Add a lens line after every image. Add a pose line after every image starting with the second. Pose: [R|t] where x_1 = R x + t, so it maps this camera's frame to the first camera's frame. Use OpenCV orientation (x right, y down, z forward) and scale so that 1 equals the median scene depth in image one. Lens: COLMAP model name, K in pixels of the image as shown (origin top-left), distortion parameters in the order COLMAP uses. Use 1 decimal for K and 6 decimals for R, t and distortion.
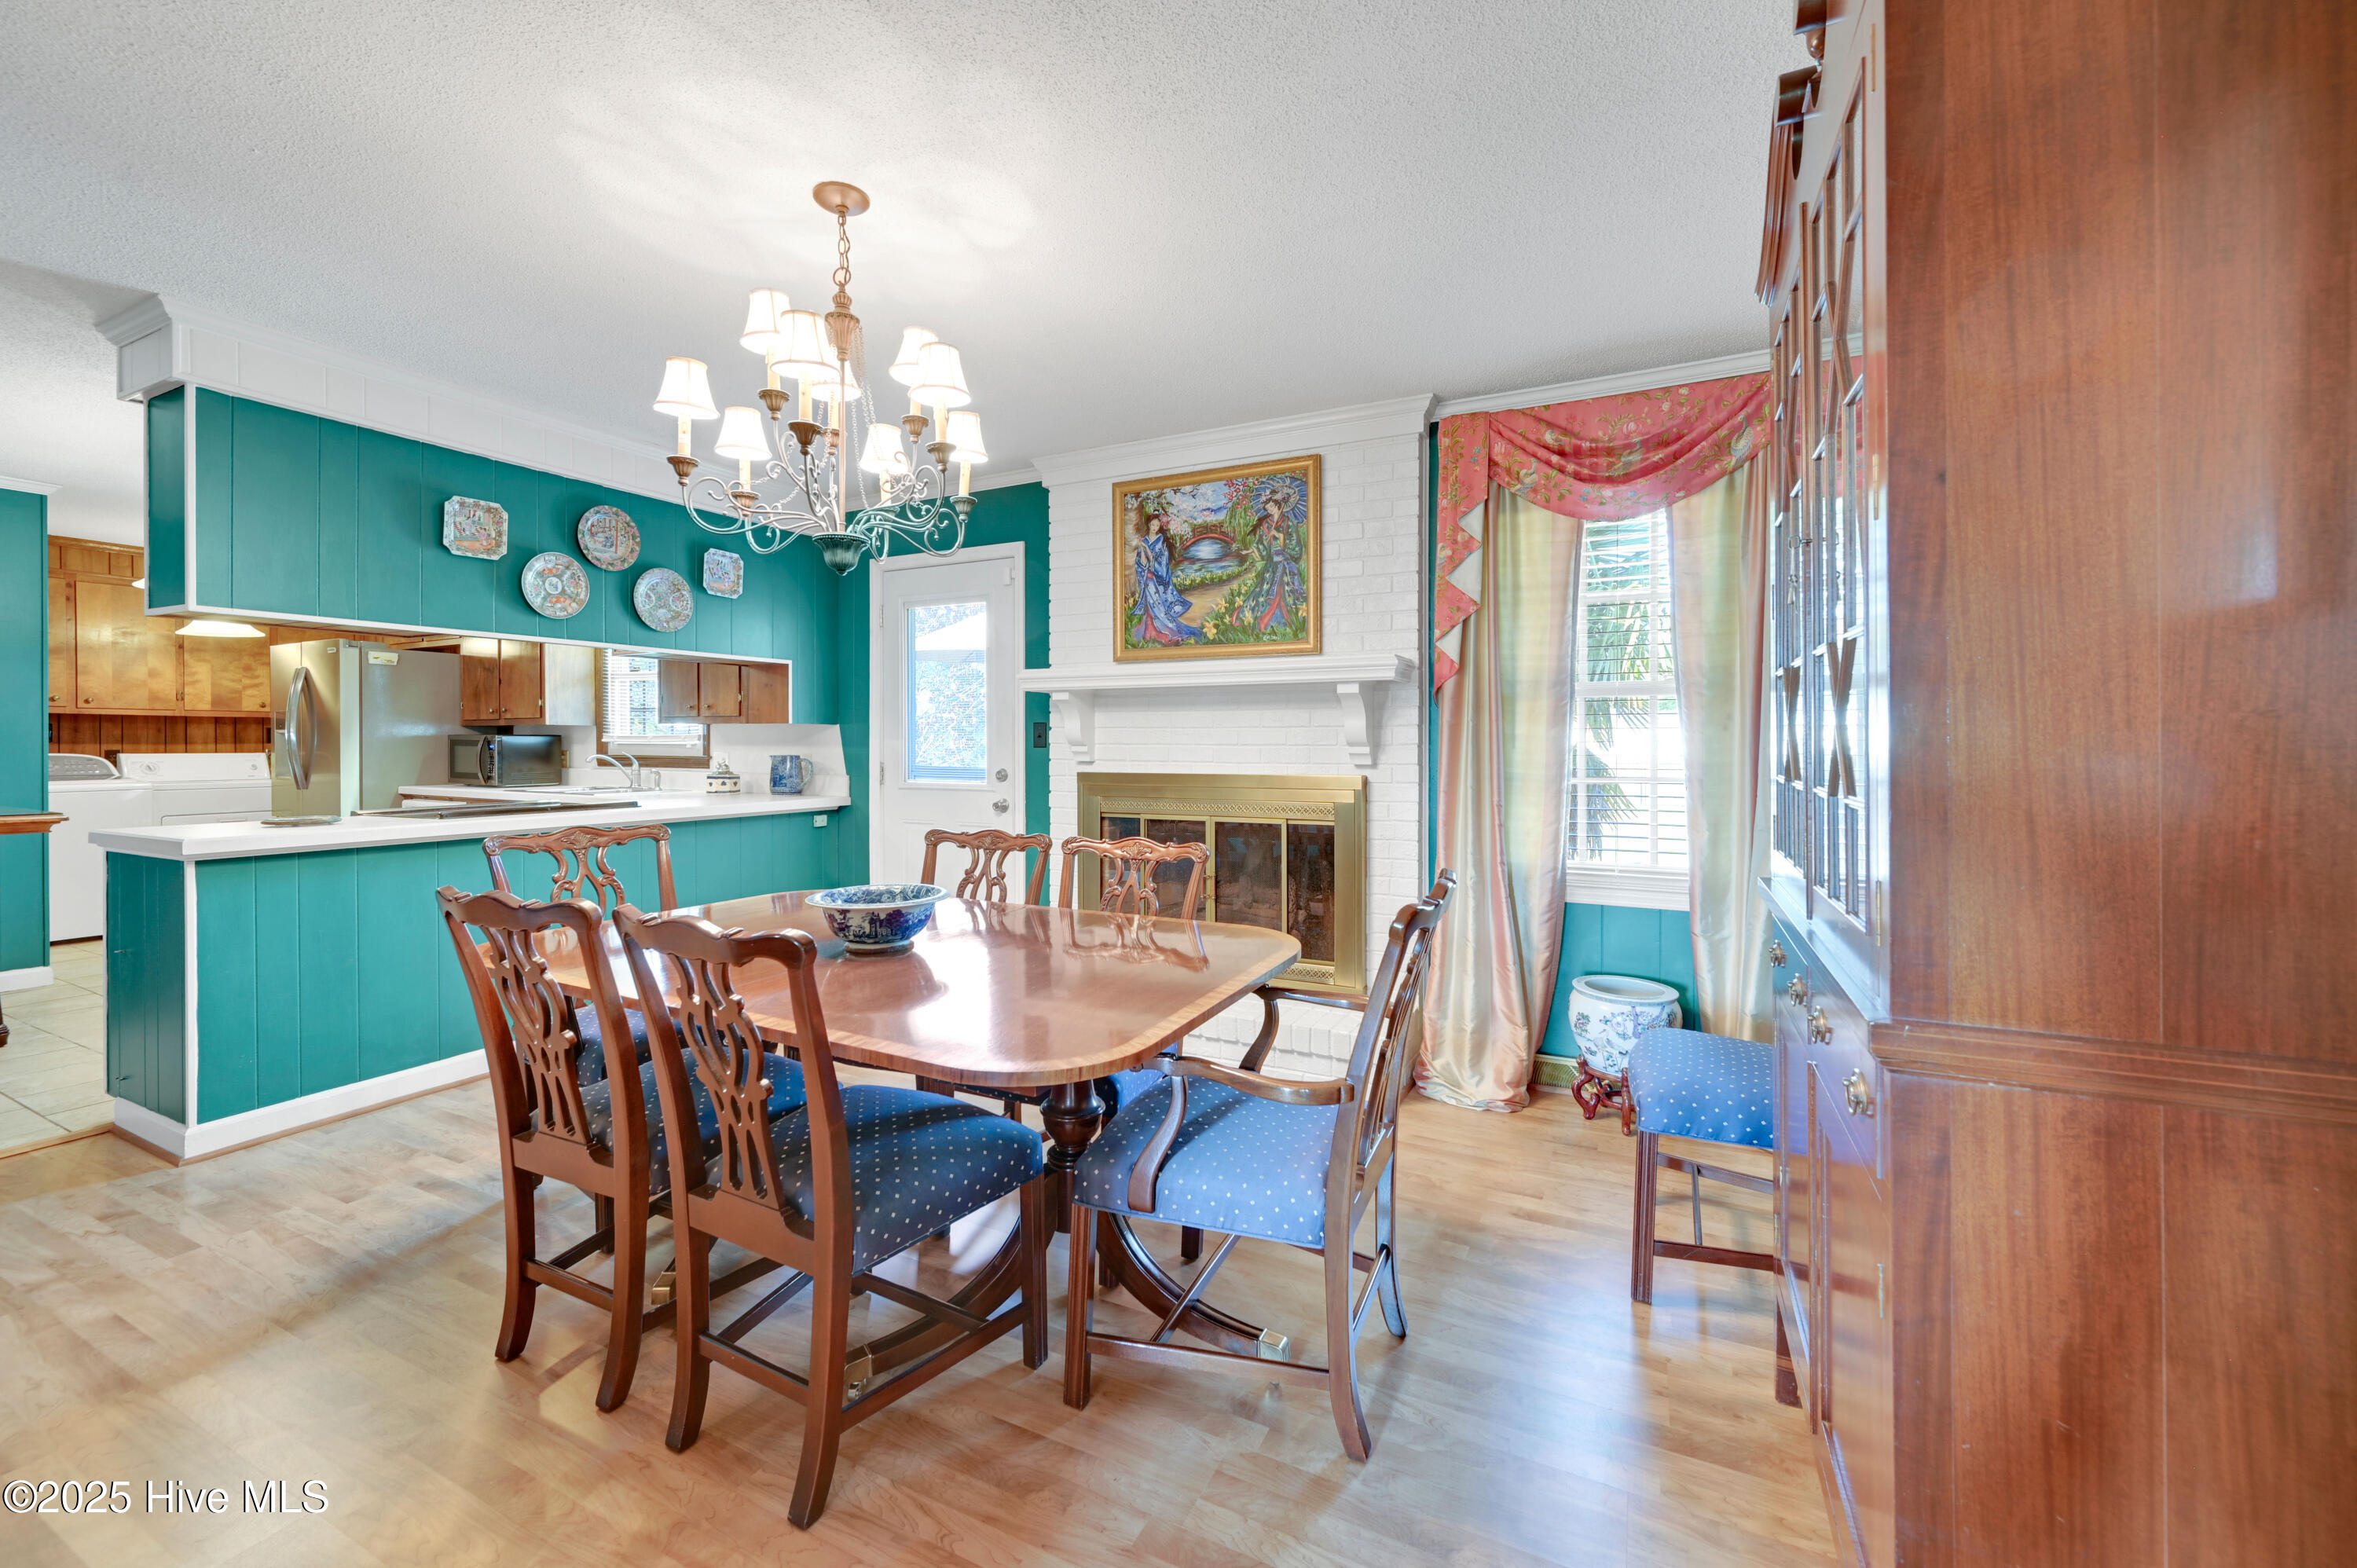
lens RADIAL K [[945.0, 0, 1183.3], [0, 945.0, 741.6], [0, 0, 1]] dist [-0.000139, 0.000052]
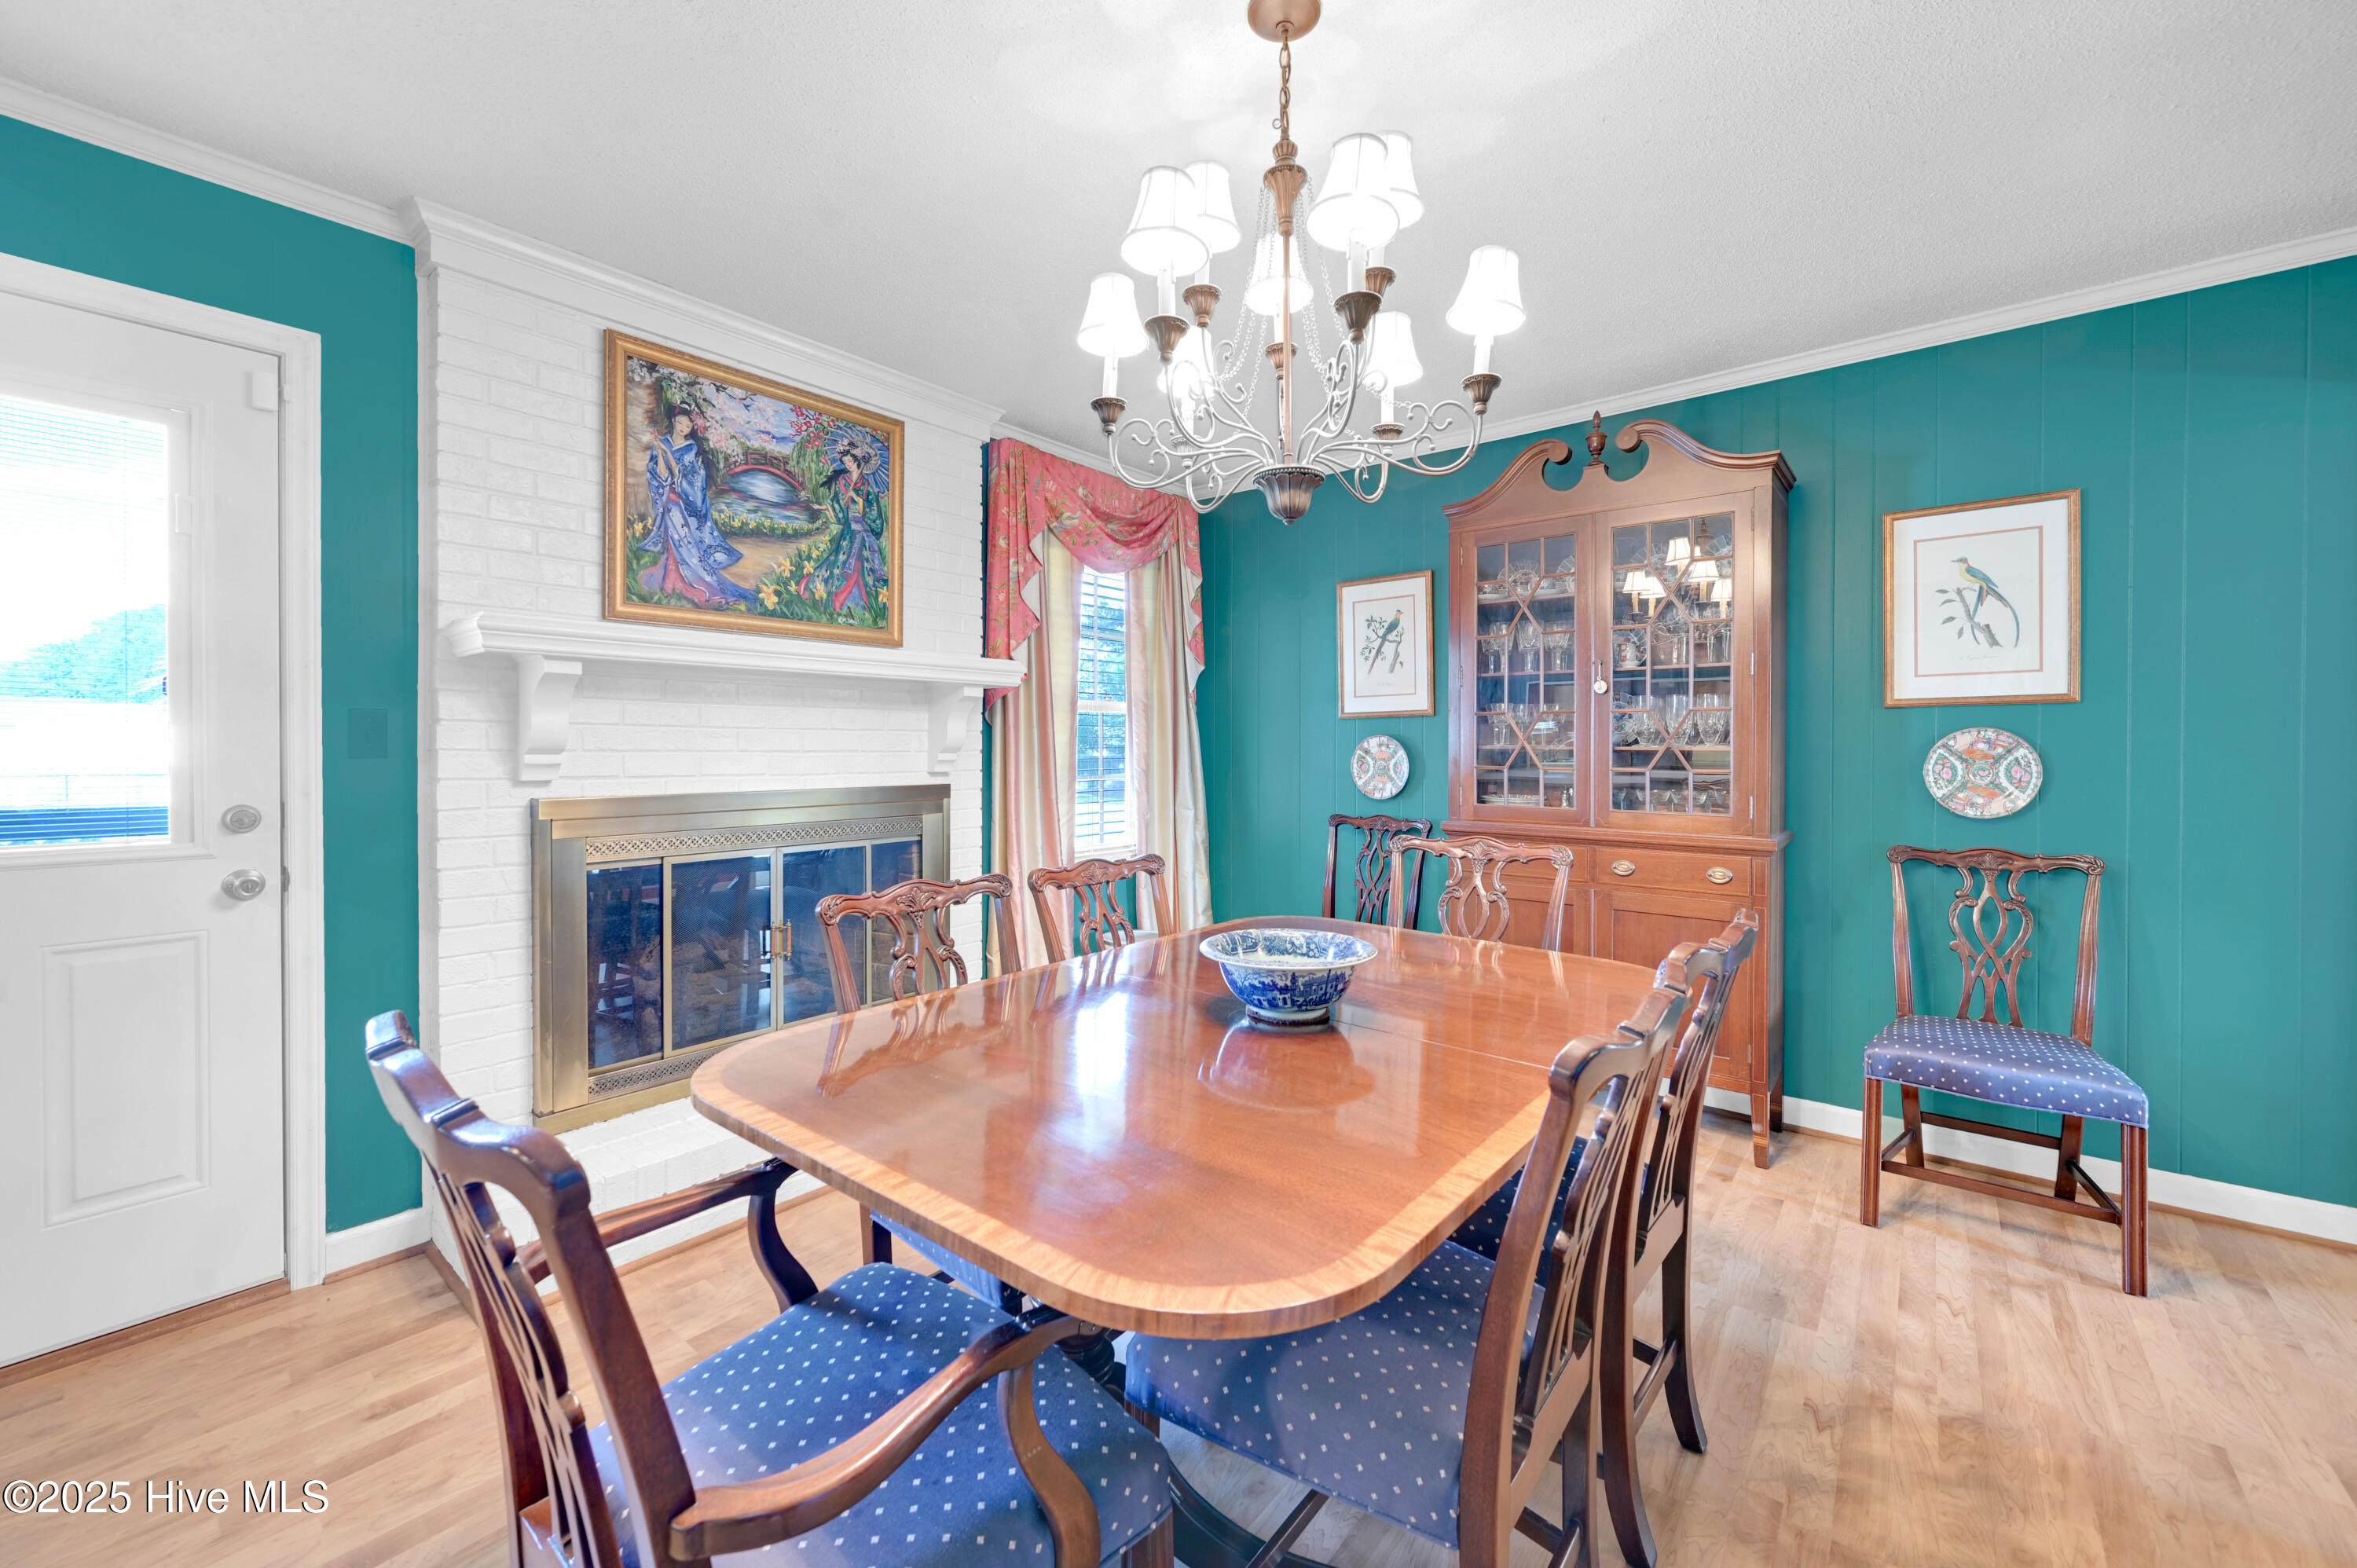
lens RADIAL K [[945.0, 0, 1183.3], [0, 945.0, 741.6], [0, 0, 1]] dist [-0.000139, 0.000052]
pose [[0.205709, 0.007305, 0.978586, -0.625388], [0.002053, 0.999967, -0.007896, 0.001748], [-0.978611, 0.003633, 0.205688, 0.528977]]
